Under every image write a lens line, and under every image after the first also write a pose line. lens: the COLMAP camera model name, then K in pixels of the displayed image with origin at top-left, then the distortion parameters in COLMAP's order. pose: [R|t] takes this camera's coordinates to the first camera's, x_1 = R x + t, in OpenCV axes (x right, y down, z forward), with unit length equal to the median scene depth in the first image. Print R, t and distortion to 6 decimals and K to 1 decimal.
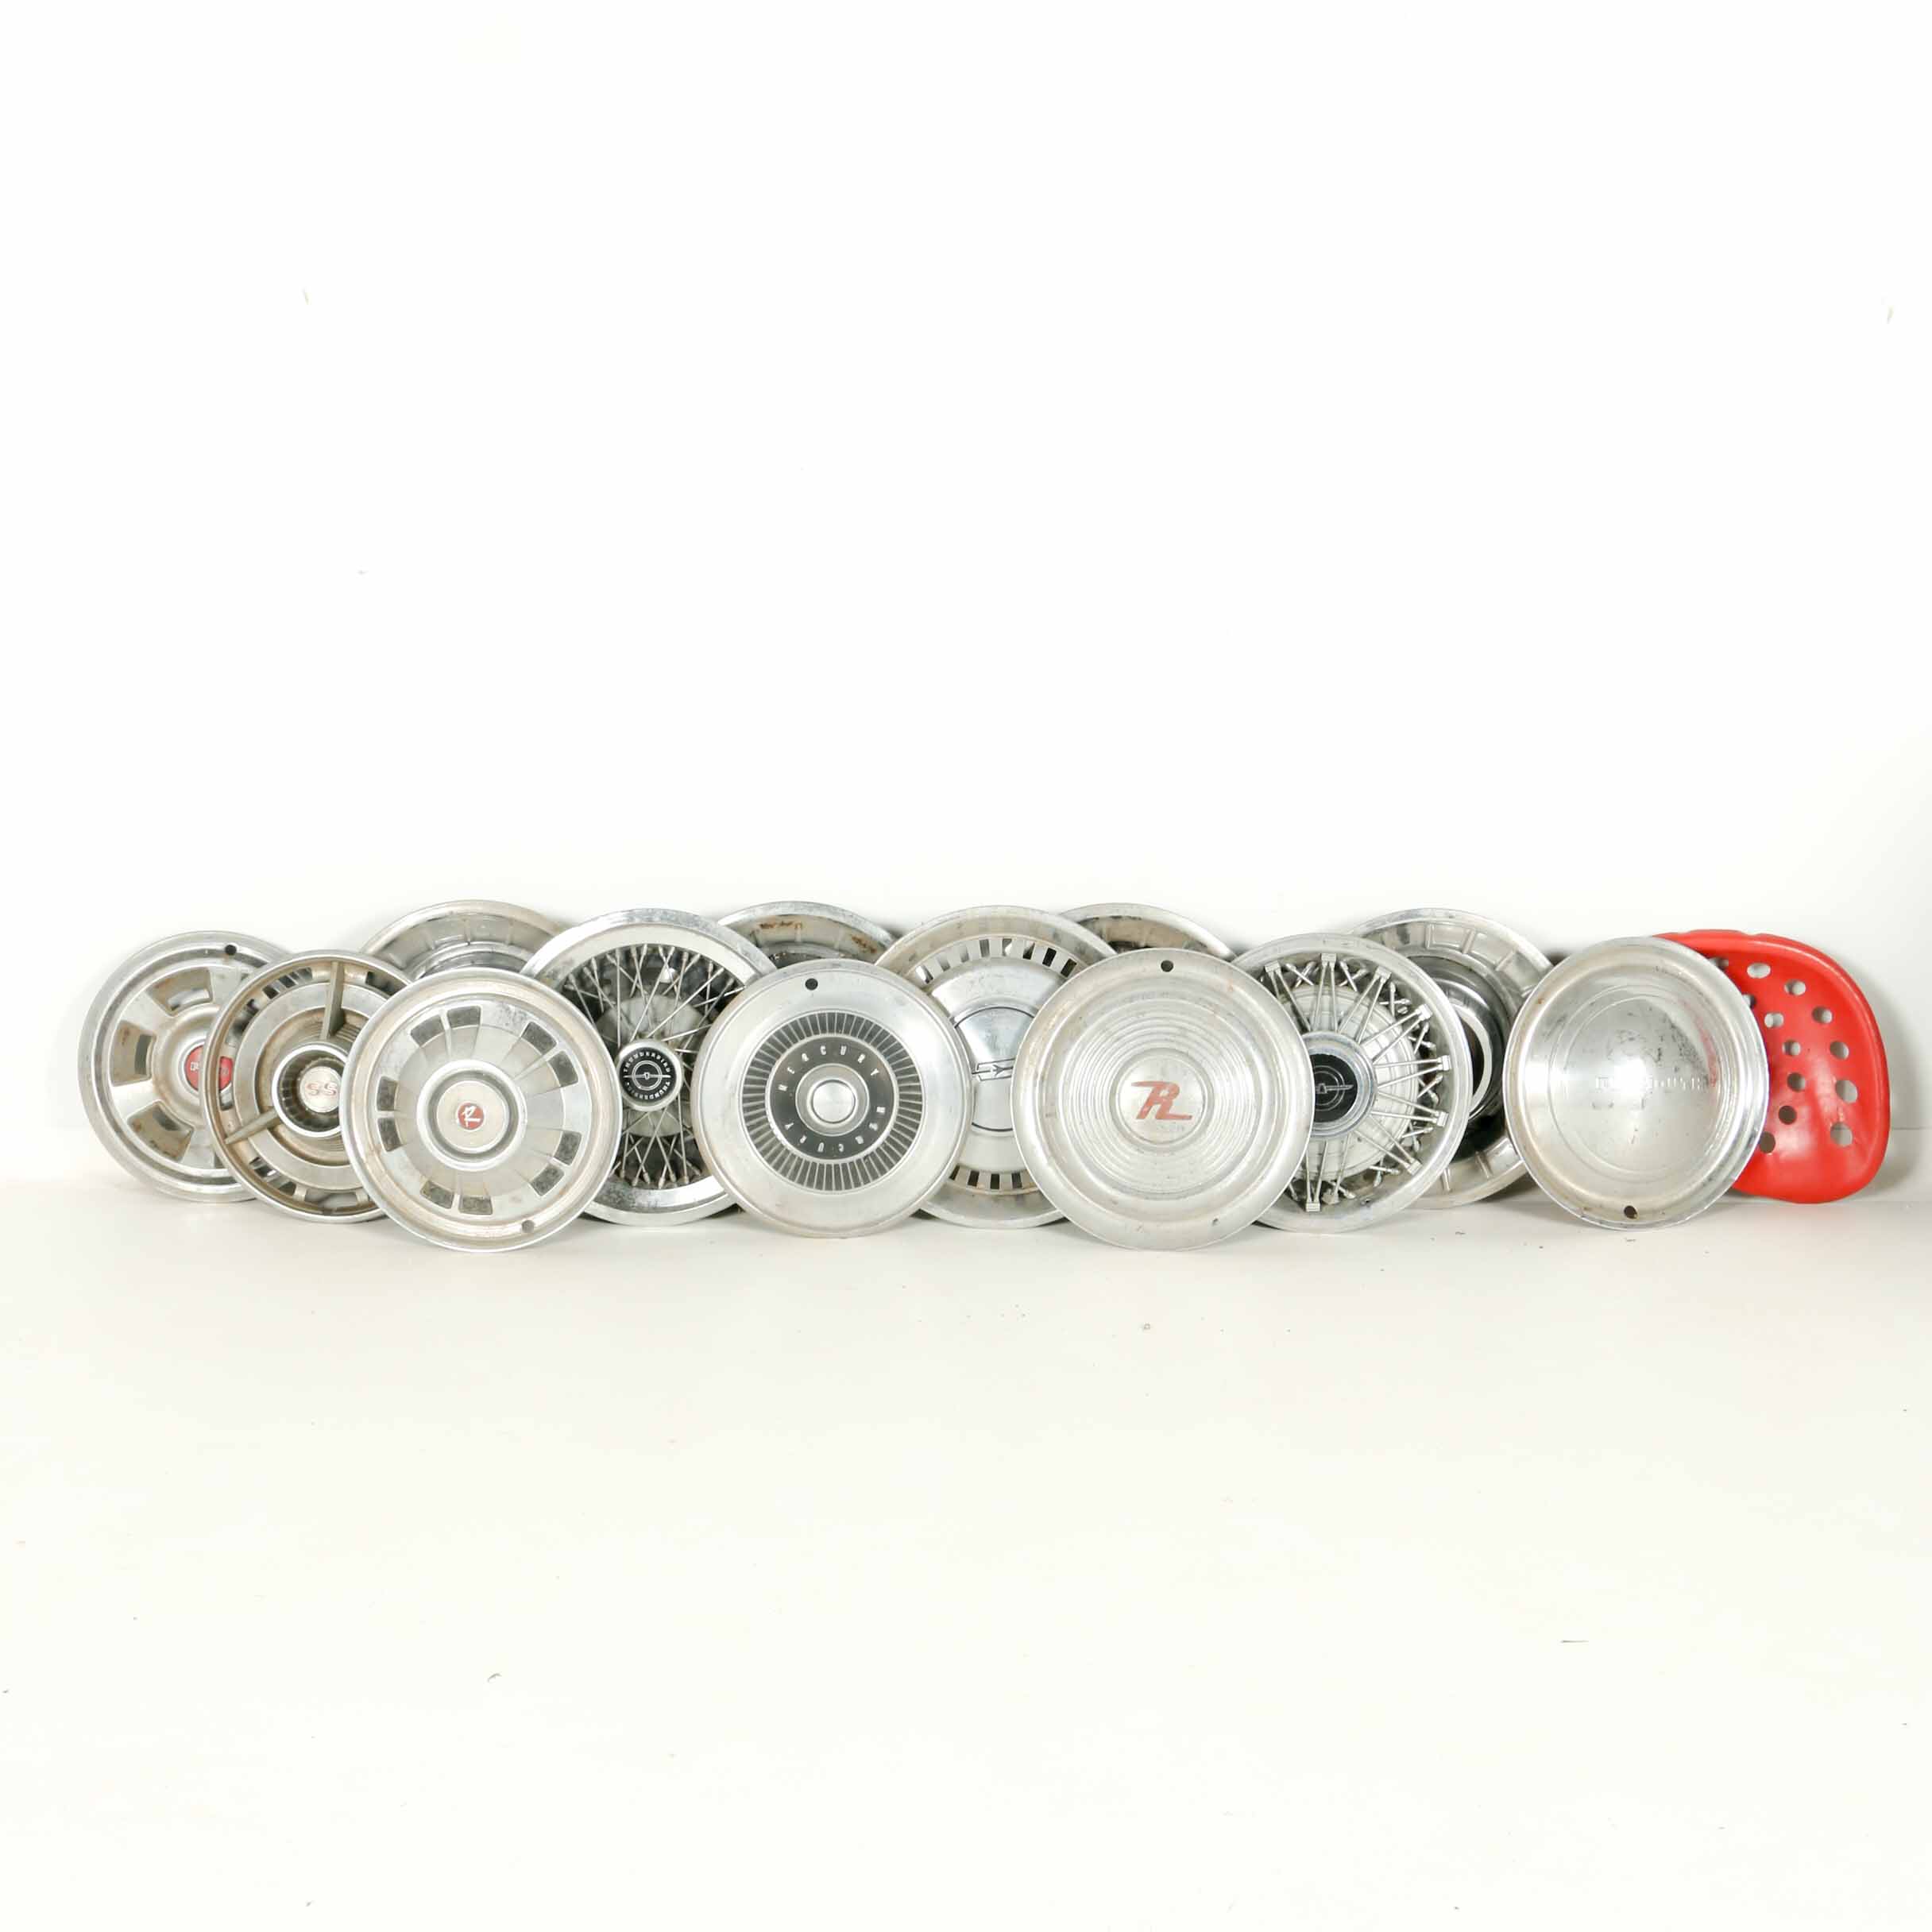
lens RADIAL K [[4373.9, 0, 966.0], [0, 4373.9, 966.0], [0, 0, 1]] dist [-0.040266, 0.293602]
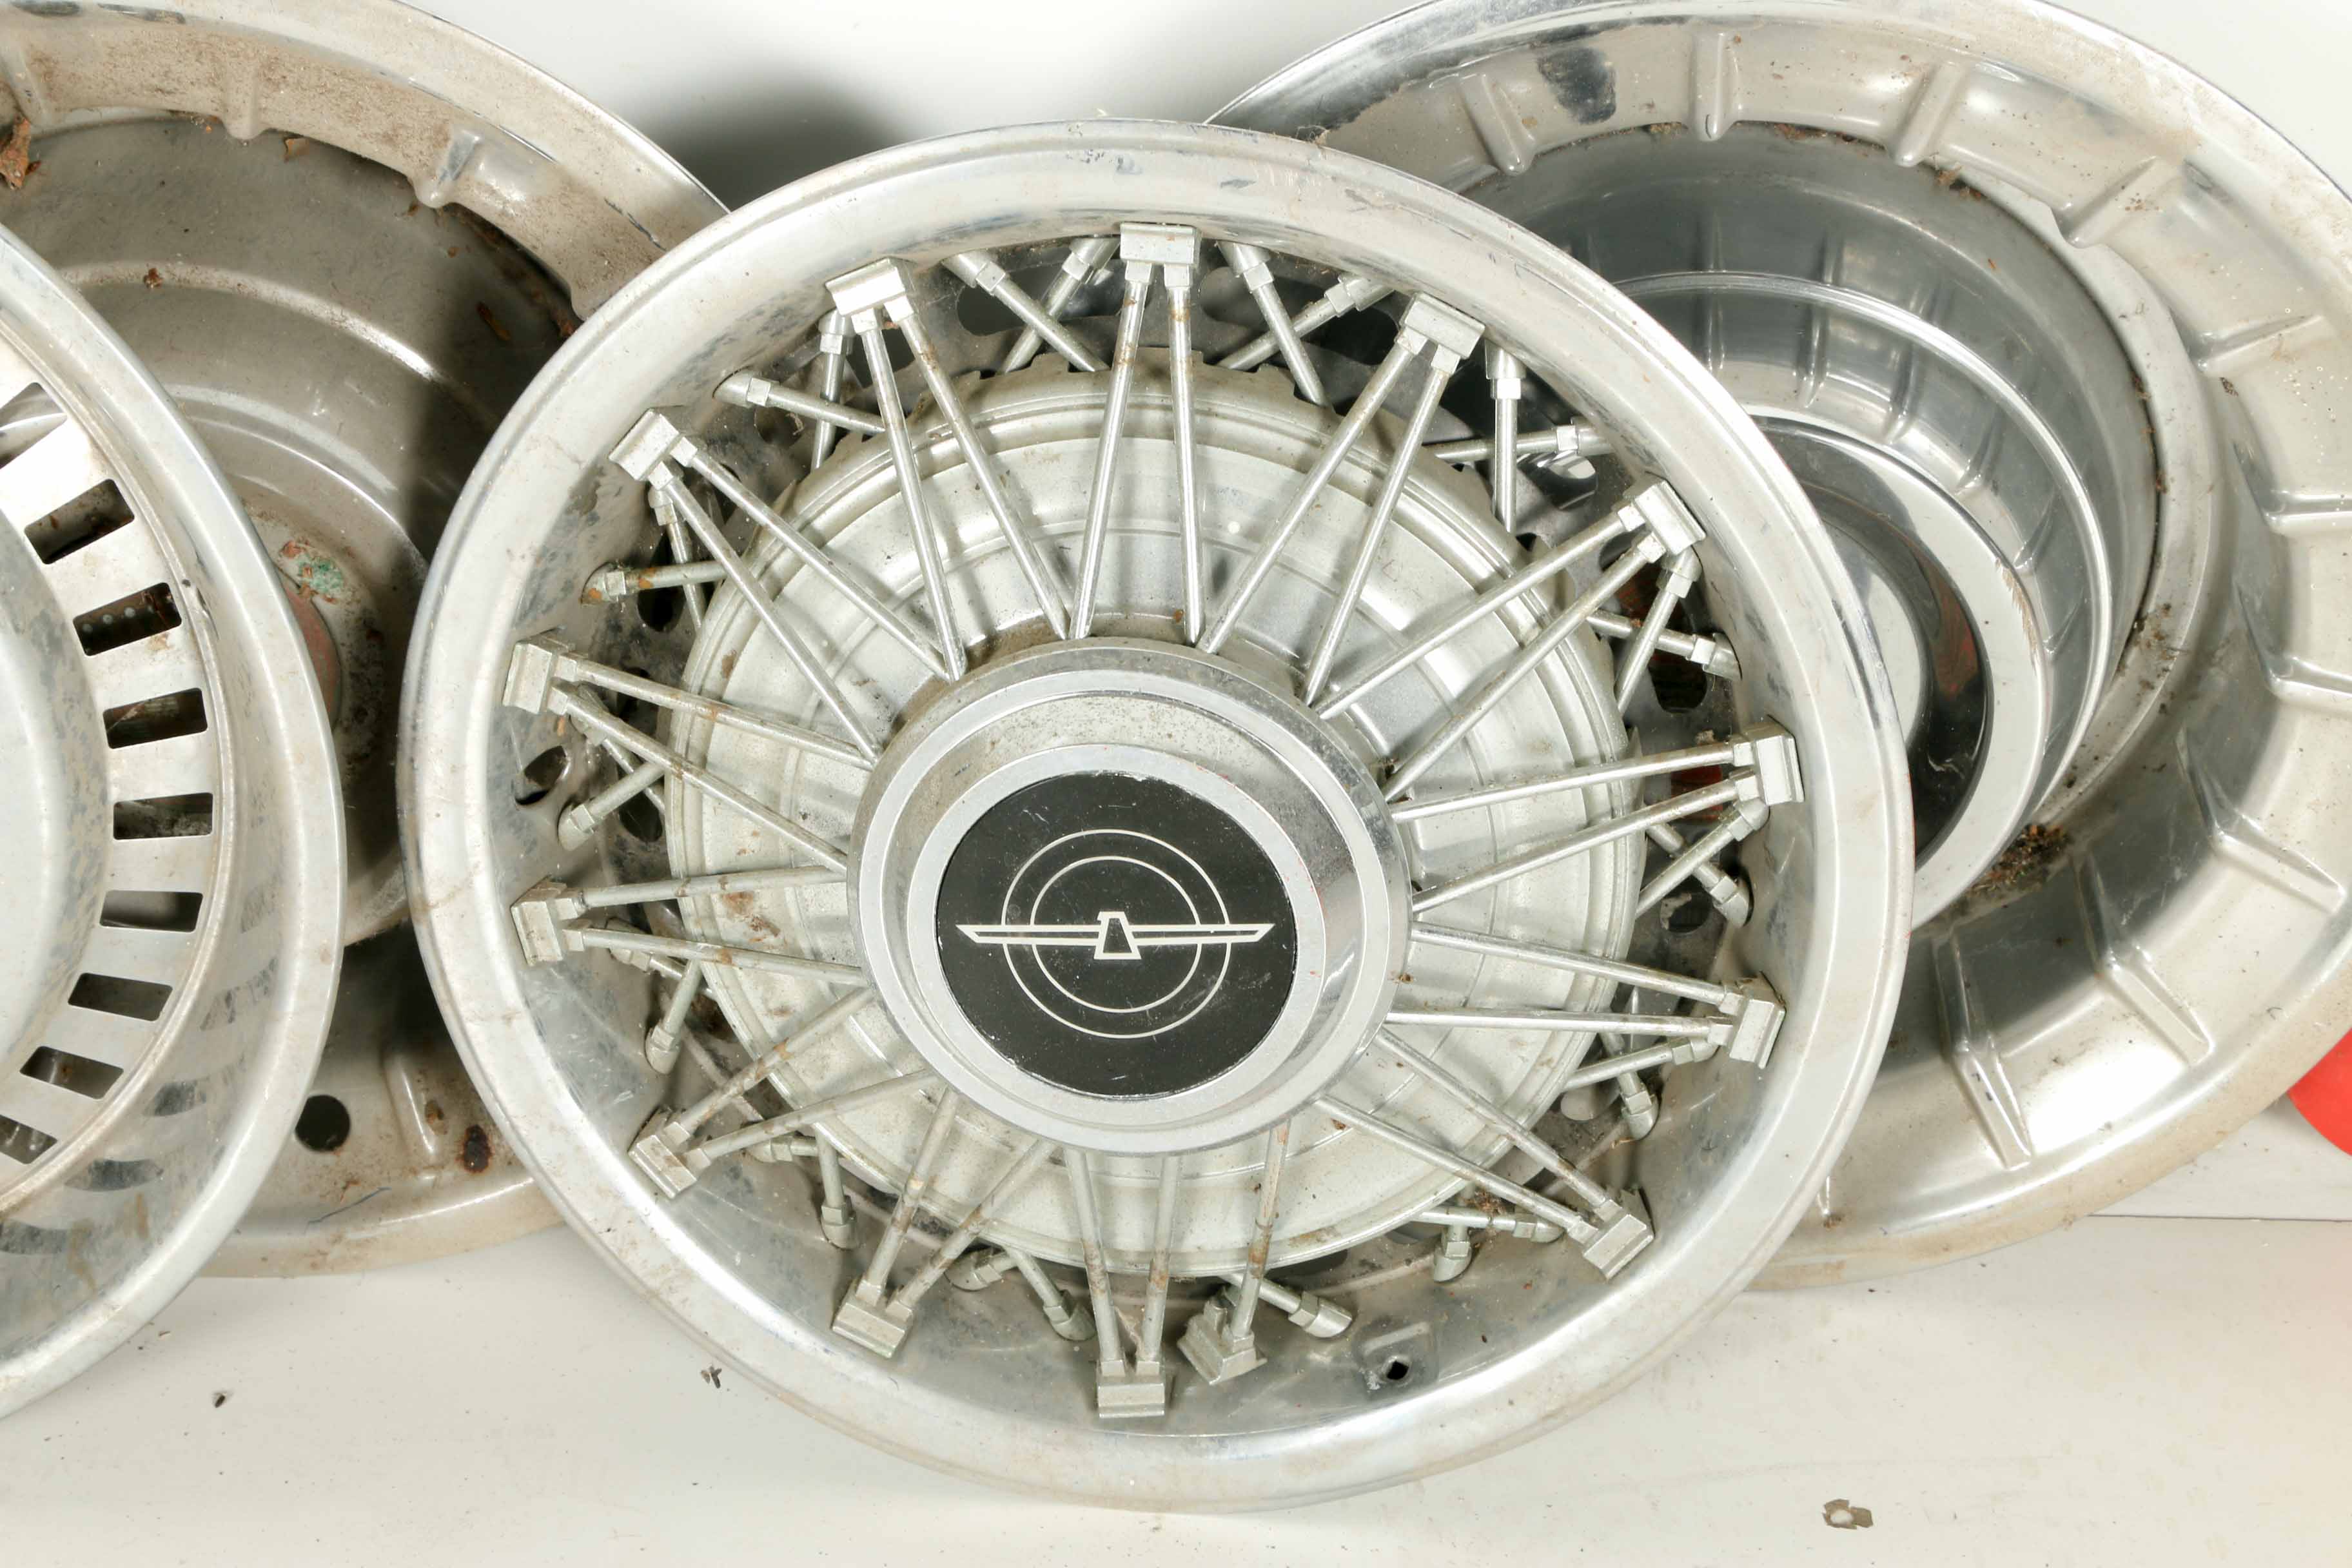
lens RADIAL K [[5005.9, 0, 1137.1], [0, 5005.9, 787.5], [0, 0, 1]] dist [0.273764, 0.167246]
pose [[0.995491, 0.003942, -0.094775, 0.103008], [0.026756, 0.946898, 0.320420, -0.049434], [0.091006, -0.321511, 0.942523, 0.789464]]
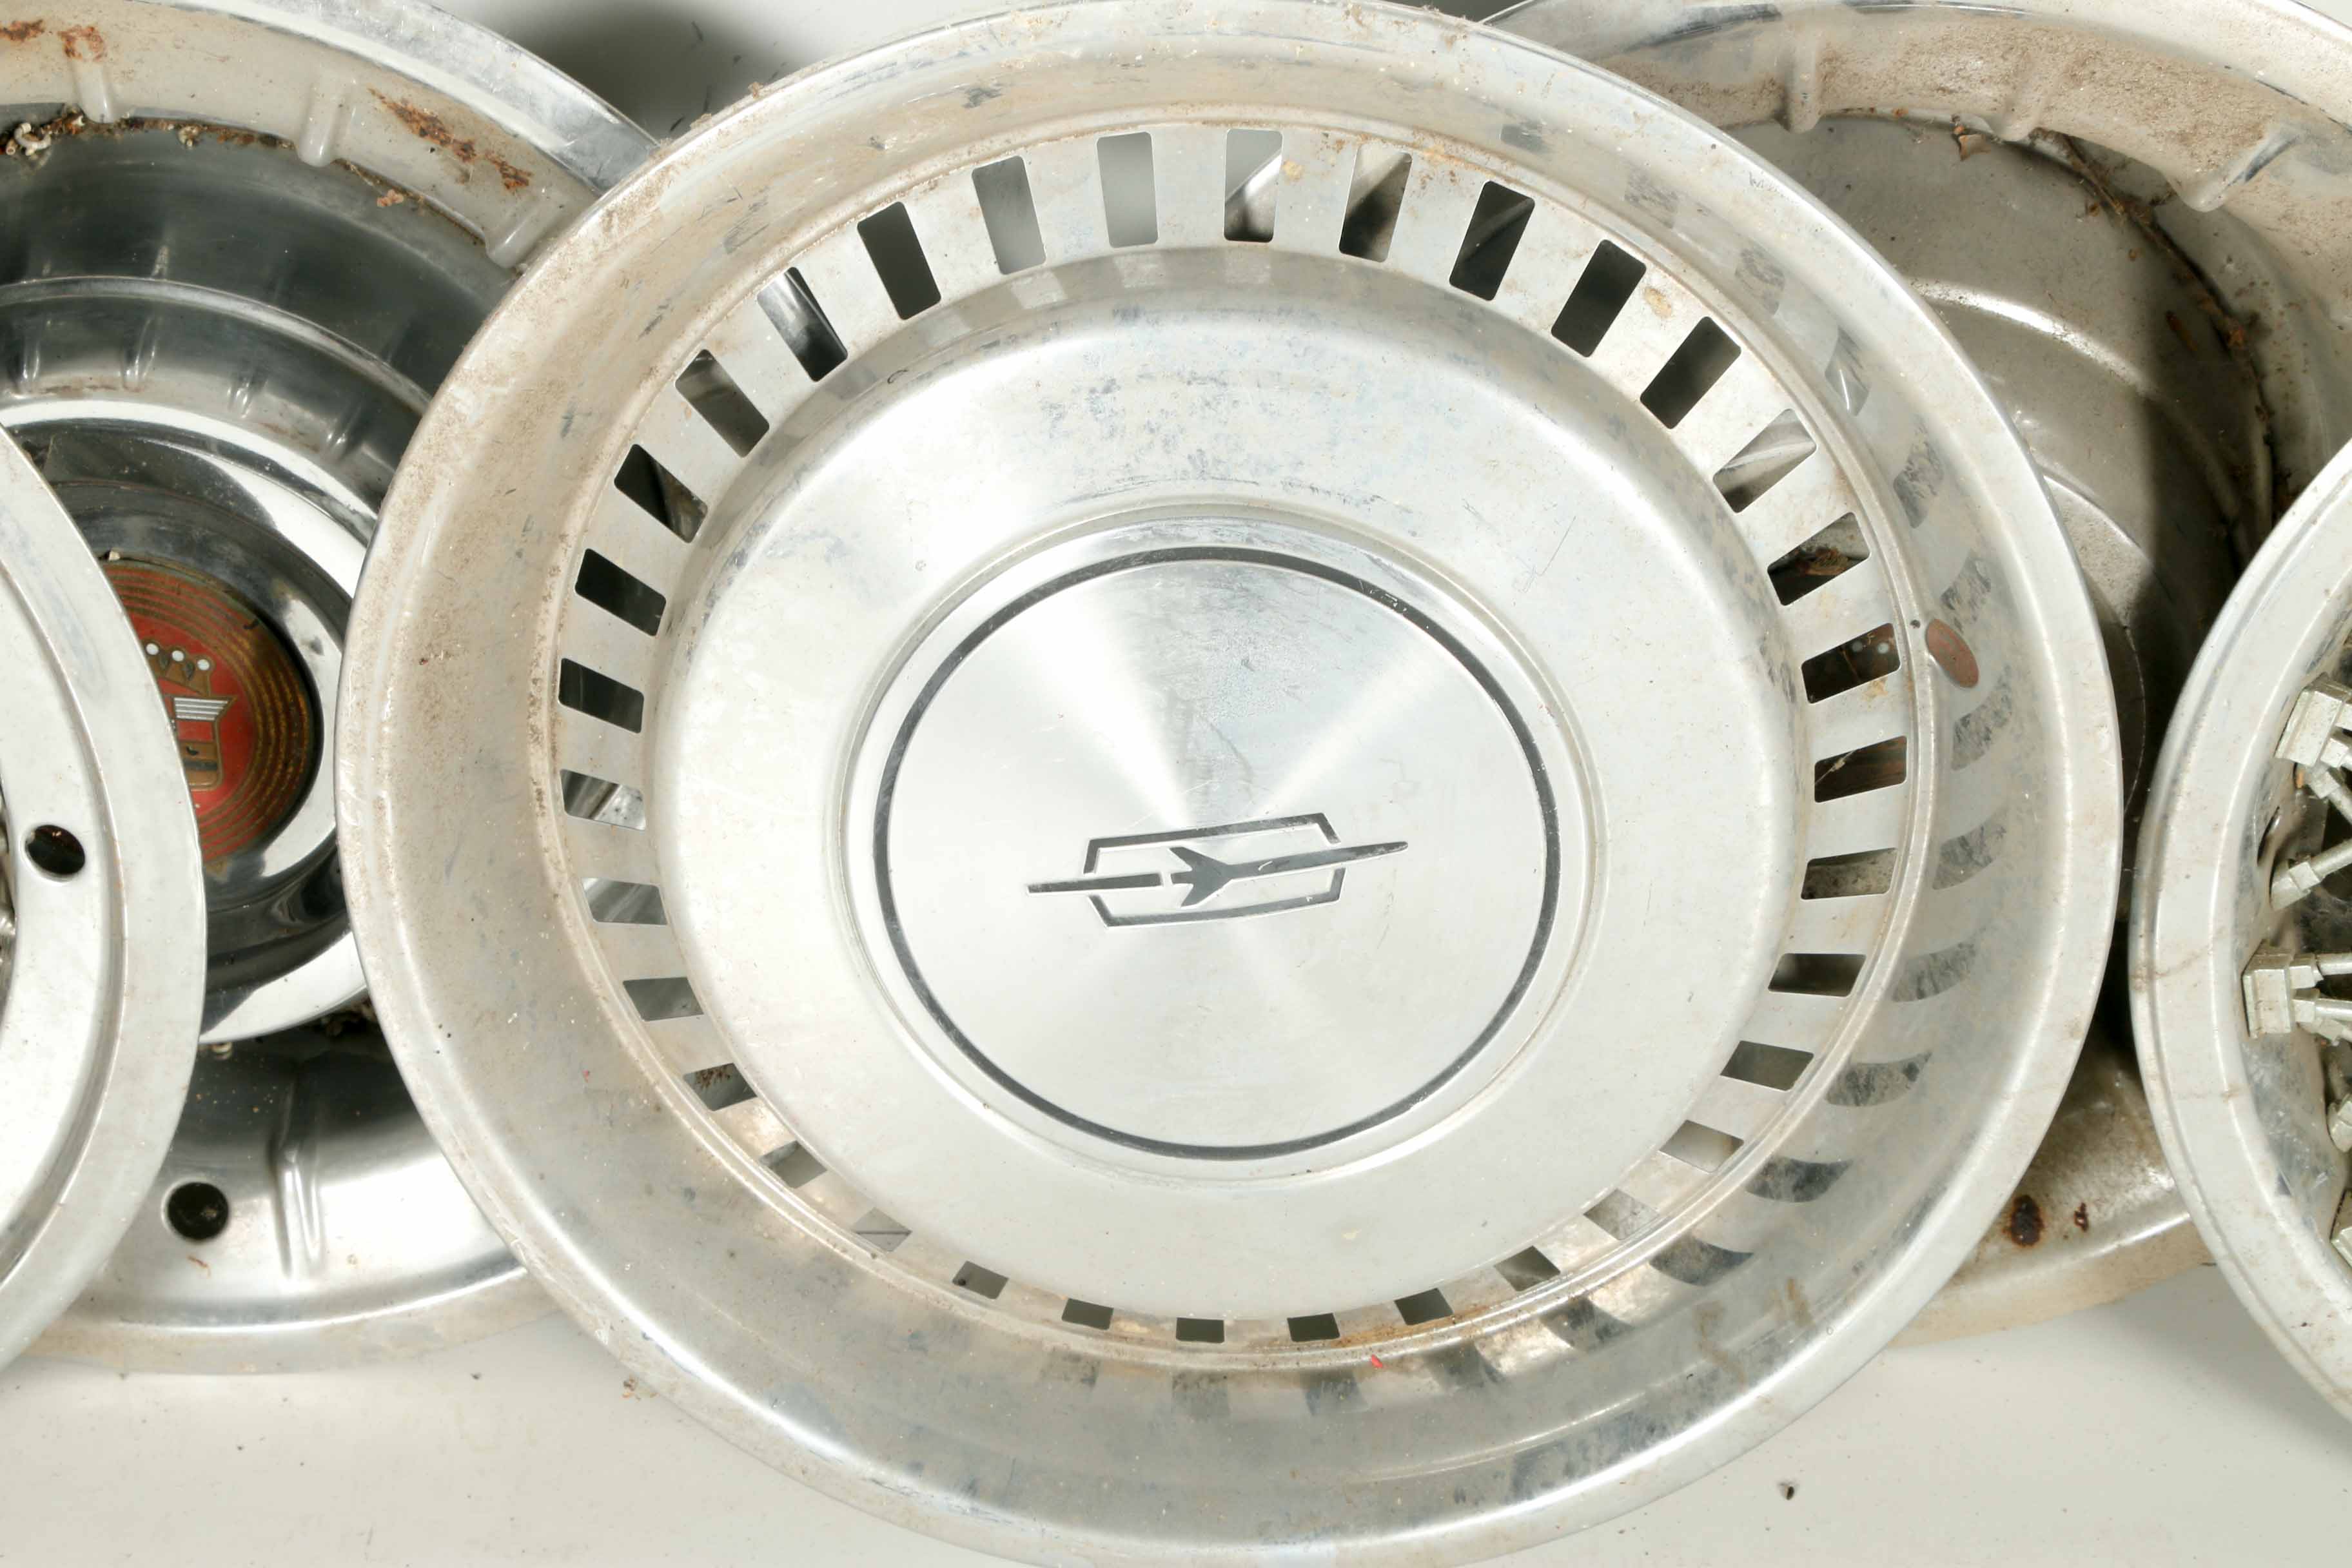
lens RADIAL K [[5005.9, 0, 1137.1], [0, 5005.9, 787.5], [0, 0, 1]] dist [0.273764, 0.167246]
pose [[0.999058, 0.006020, -0.042984, 0.013671], [0.008972, 0.940299, 0.340232, -0.051324], [0.042465, -0.340297, 0.939359, 0.803636]]
